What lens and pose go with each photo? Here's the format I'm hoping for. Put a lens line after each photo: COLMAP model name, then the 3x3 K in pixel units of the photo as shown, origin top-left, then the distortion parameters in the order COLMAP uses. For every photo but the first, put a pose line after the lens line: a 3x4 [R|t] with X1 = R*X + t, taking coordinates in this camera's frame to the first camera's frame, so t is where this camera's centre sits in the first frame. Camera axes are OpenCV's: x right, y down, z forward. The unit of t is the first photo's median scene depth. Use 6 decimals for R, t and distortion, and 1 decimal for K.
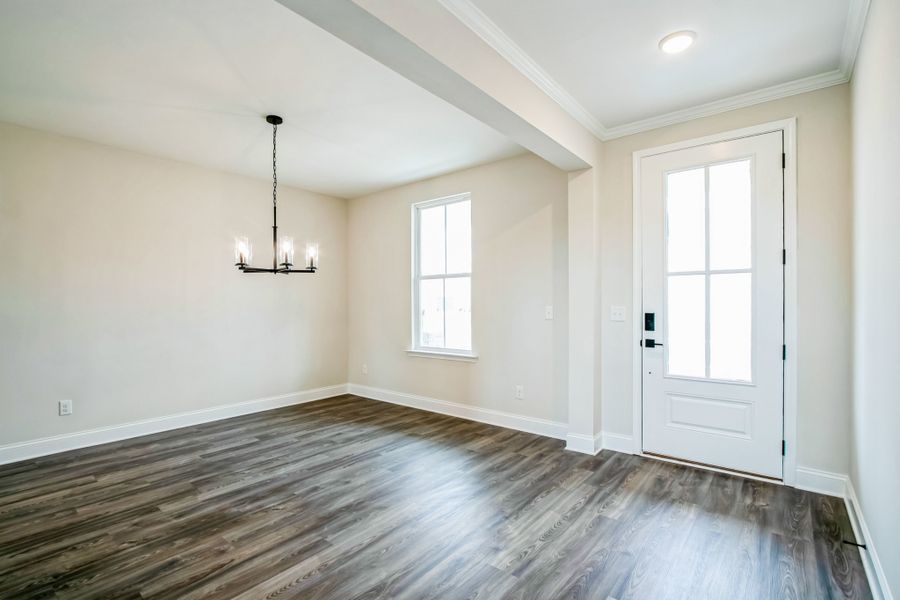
lens RADIAL K [[441.7, 0, 445.9], [0, 441.7, 296.1], [0, 0, 1]] dist [0.003544, 0.001047]
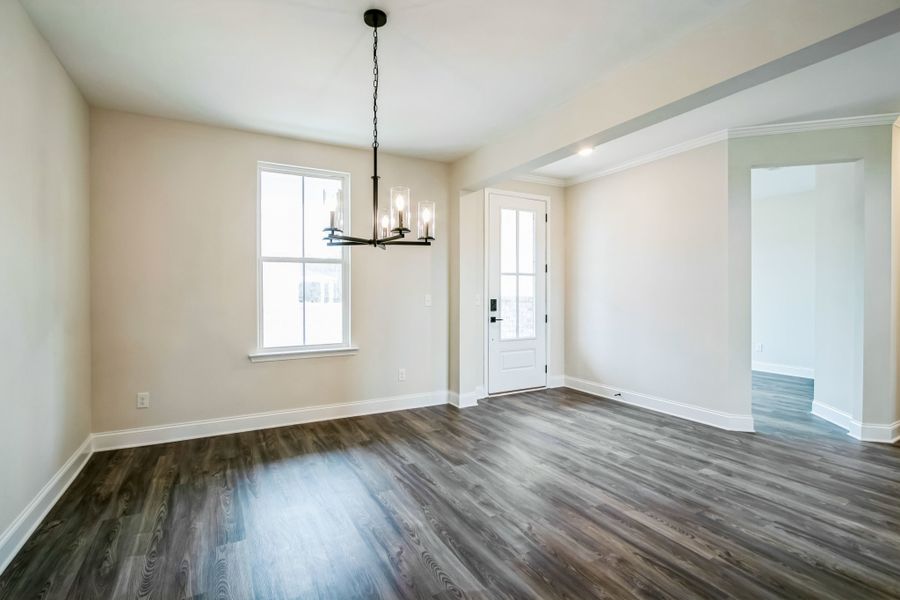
lens RADIAL K [[417.6, 0, 445.1], [0, 417.6, 299.8], [0, 0, 1]] dist [-0.012879, 0.000157]
pose [[0.339980, -0.003368, 0.940427, -0.922764], [-0.016878, 0.999811, 0.009683, 0.029983], [-0.940281, -0.019165, 0.339858, 0.690860]]
